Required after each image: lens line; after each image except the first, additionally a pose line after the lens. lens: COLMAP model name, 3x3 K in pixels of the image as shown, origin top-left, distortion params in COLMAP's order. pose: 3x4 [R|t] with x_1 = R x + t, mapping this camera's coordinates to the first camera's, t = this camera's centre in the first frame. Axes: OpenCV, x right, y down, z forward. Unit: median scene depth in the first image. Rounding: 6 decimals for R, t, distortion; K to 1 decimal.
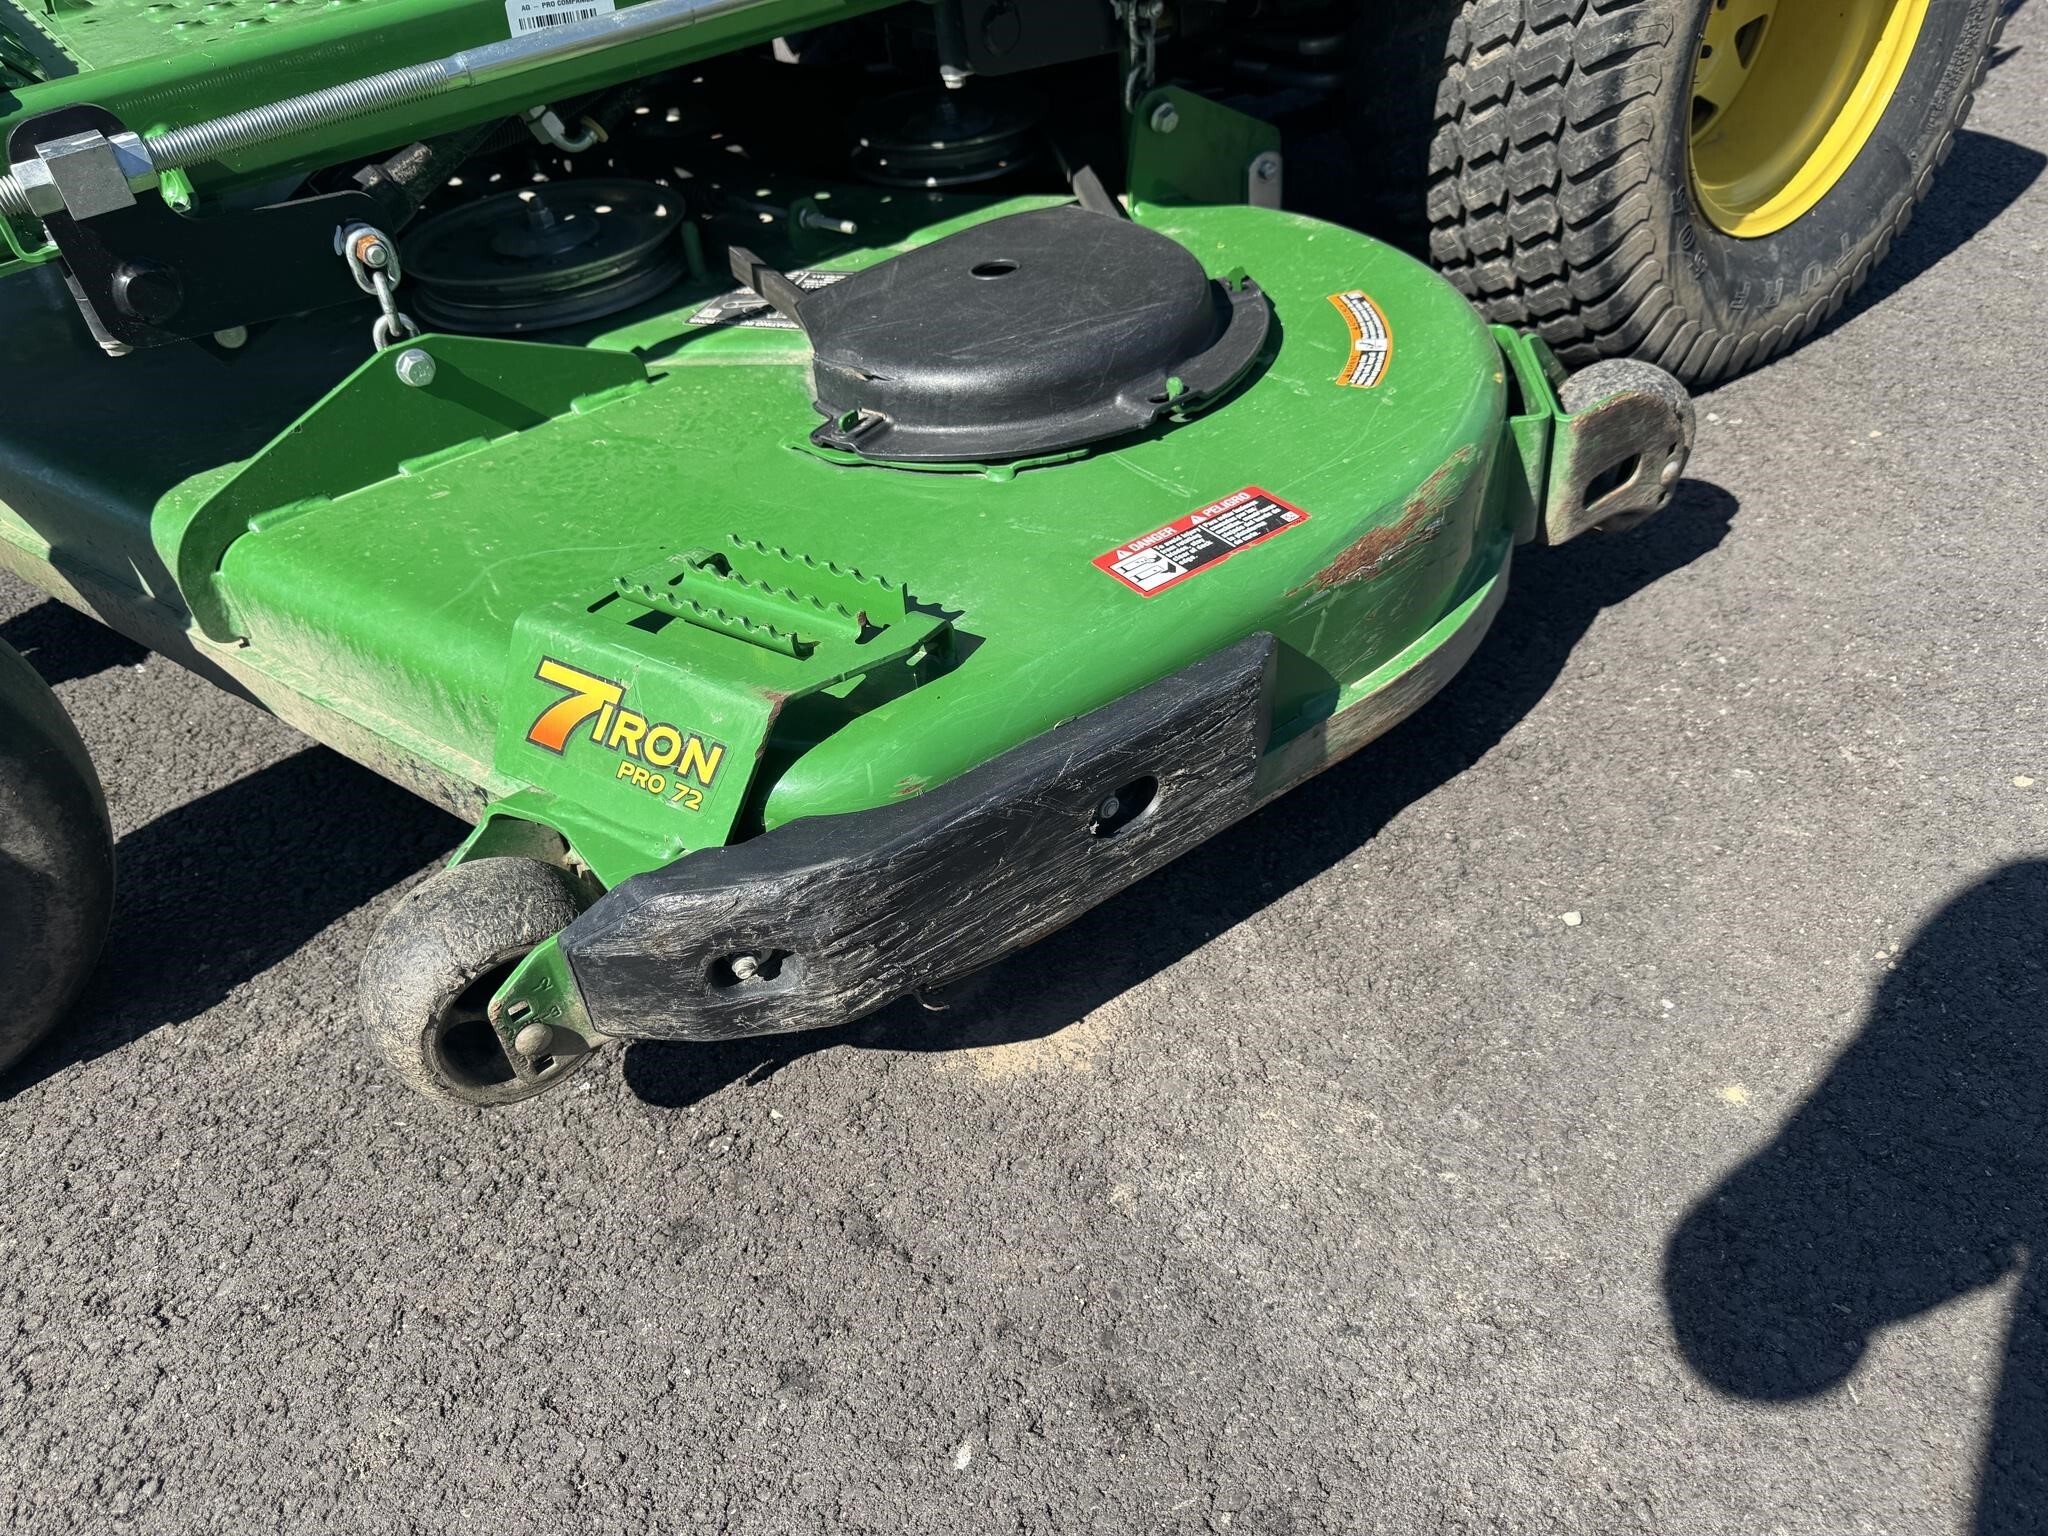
lens RADIAL K [[1421.6, 0, 1024.0], [0, 1421.6, 768.0], [0, 0, 1]] dist [0.043342, -0.064679]
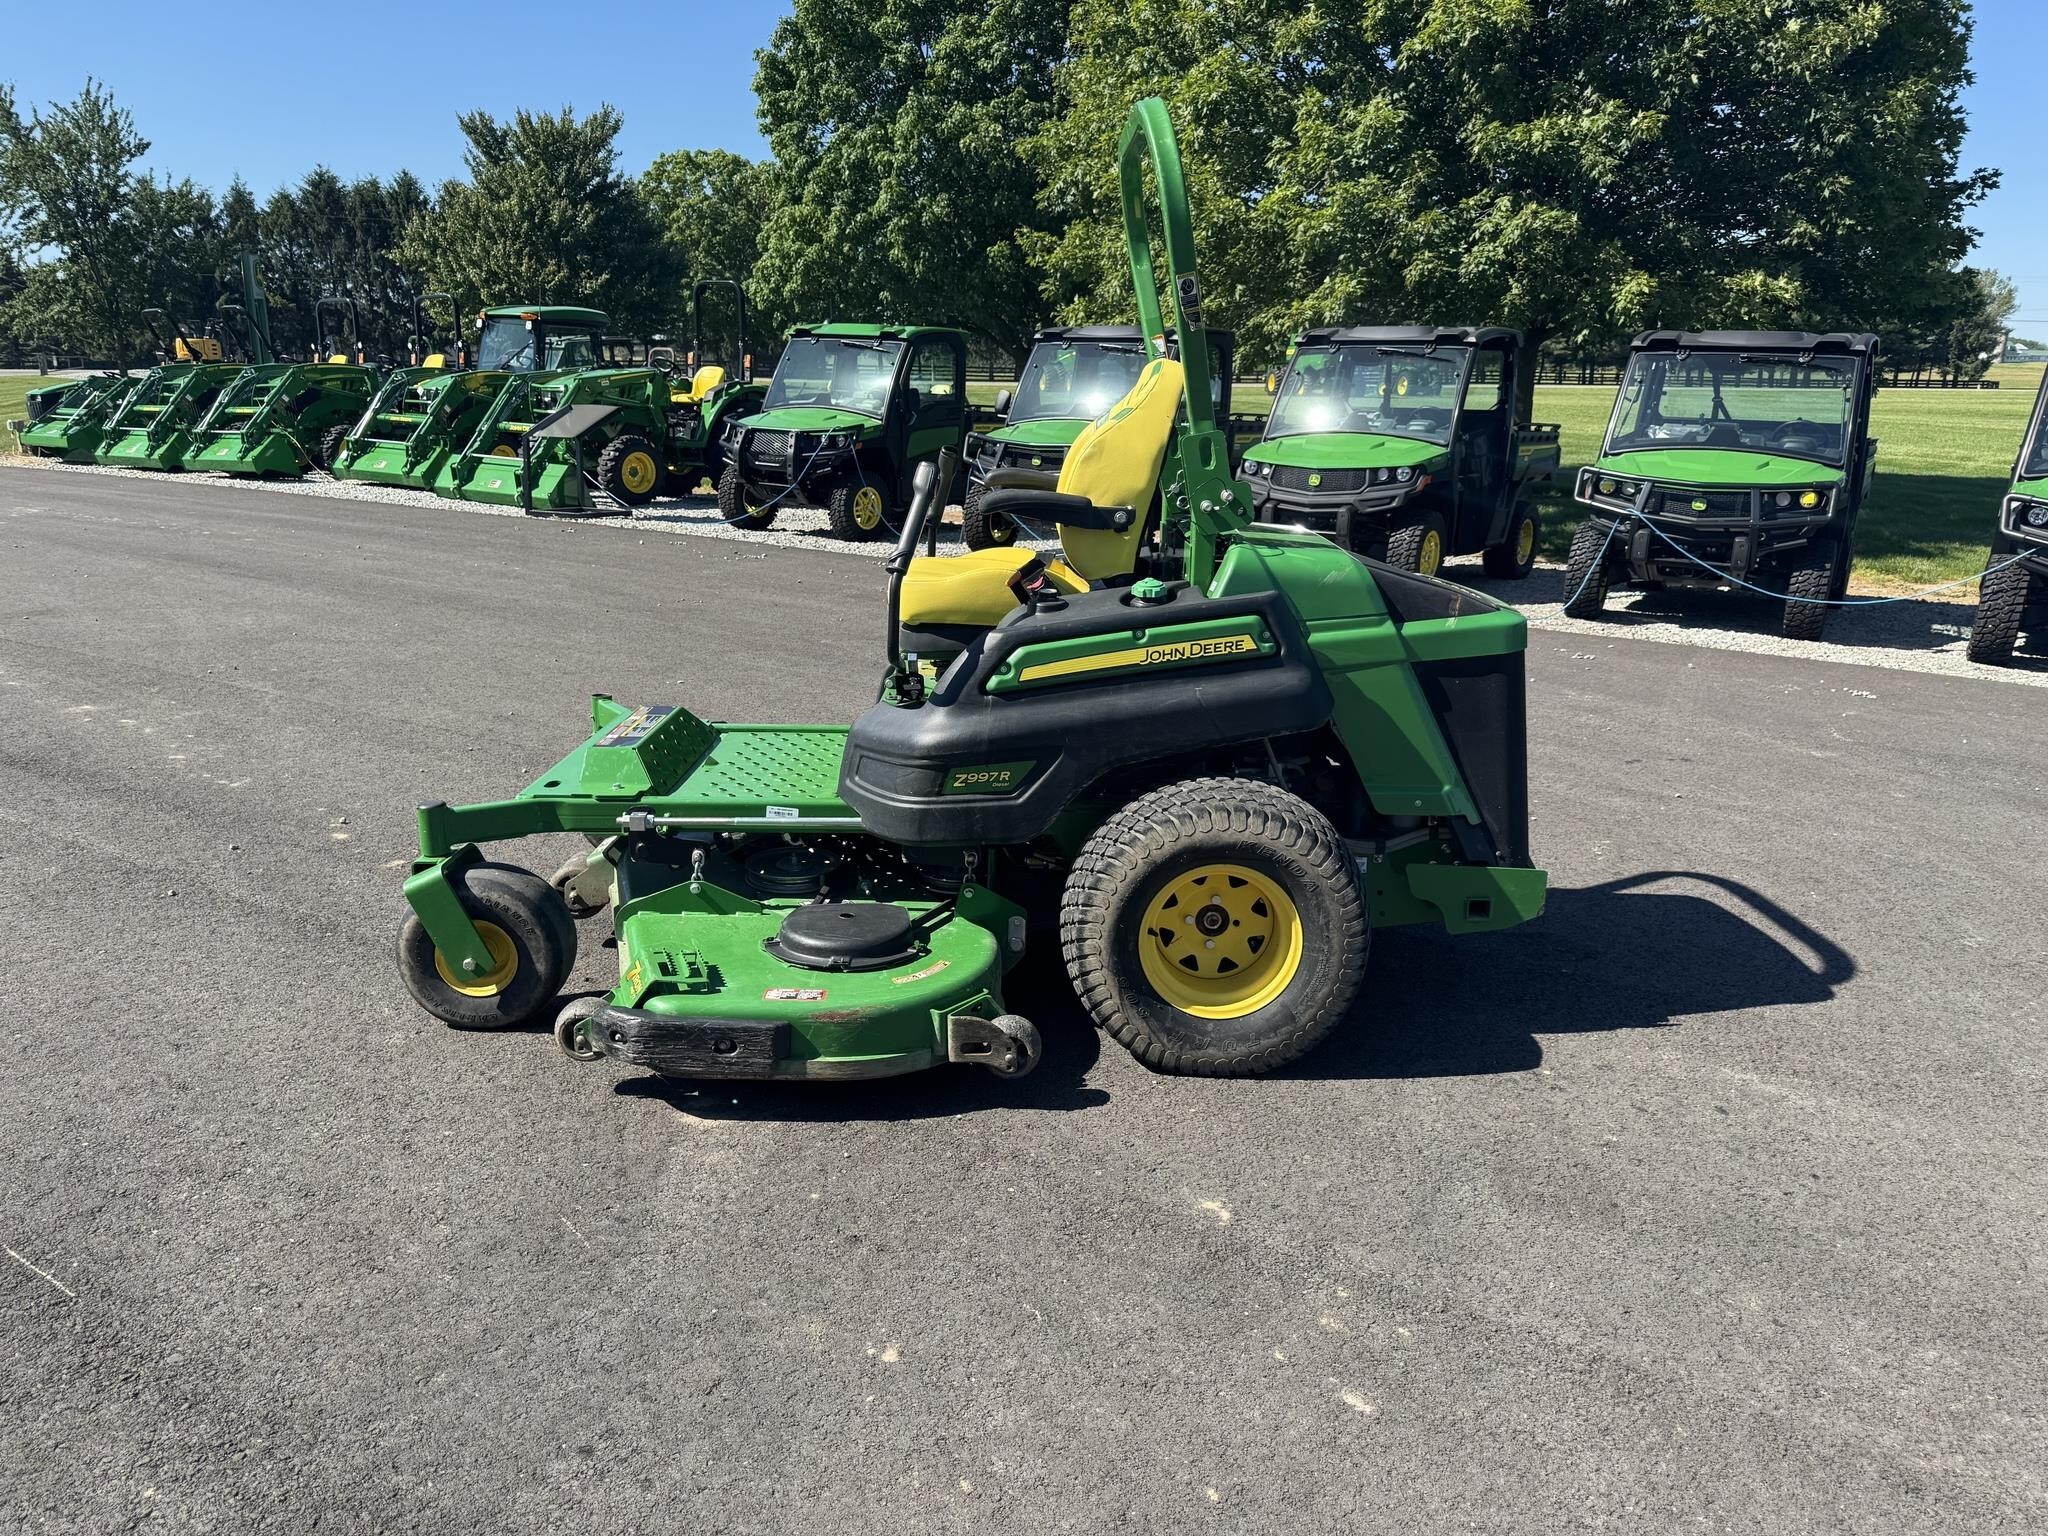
lens RADIAL K [[1399.1, 0, 1033.1], [0, 1399.1, 774.7], [0, 0, 1]] dist [0.109949, -0.176858]
pose [[0.810963, 0.262409, -0.522953, 1.663227], [-0.449587, 0.851473, -0.269935, 0.036564], [0.374447, 0.454021, 0.808489, -1.348873]]
